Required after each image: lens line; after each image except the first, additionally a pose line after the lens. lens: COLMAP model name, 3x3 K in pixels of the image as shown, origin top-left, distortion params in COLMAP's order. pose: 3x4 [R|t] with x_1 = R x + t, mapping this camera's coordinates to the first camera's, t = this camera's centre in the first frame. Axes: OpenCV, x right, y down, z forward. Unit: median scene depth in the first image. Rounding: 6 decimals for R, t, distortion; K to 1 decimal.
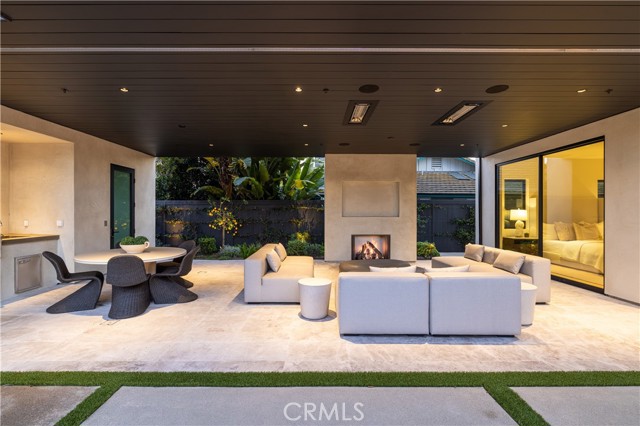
lens RADIAL K [[286.3, 0, 320.0], [0, 286.3, 213.0], [0, 0, 1]] dist [0.000012, -0.000002]
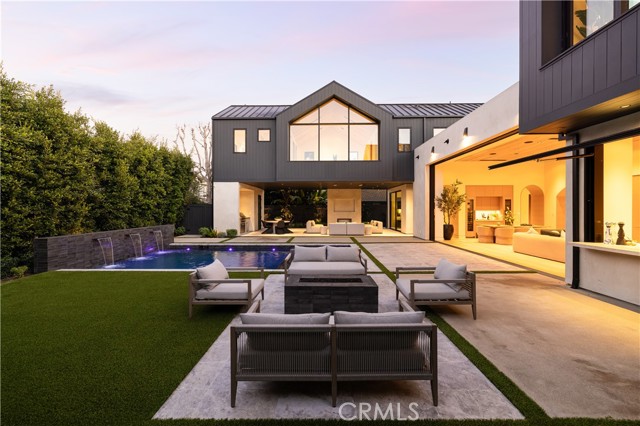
lens RADIAL K [[269.9, 0, 320.0], [0, 269.9, 213.0], [0, 0, 1]] dist [0.000514, 0.000167]
pose [[0.999796, -0.001491, -0.020122, -0.002382], [0.001715, 0.999937, 0.011107, -0.006231], [0.020104, -0.011139, 0.999736, -1.550980]]
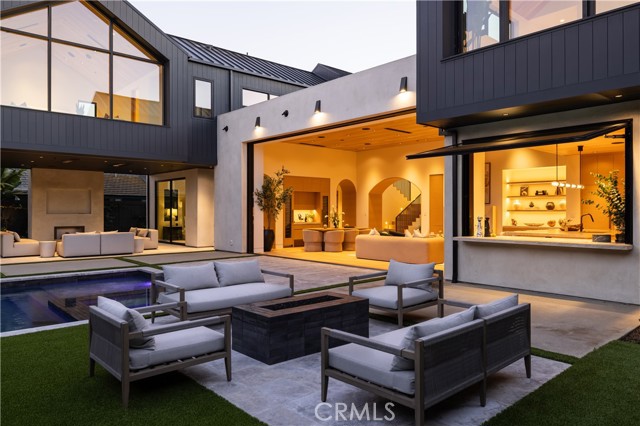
lens RADIAL K [[452.4, 0, 320.0], [0, 452.4, 213.0], [0, 0, 1]] dist [-0.002498, -0.002008]
pose [[0.747947, -0.004481, 0.663743, -0.379865], [0.004031, 0.999989, 0.002208, 0.009350], [-0.663746, 0.001024, 0.747957, -1.496614]]
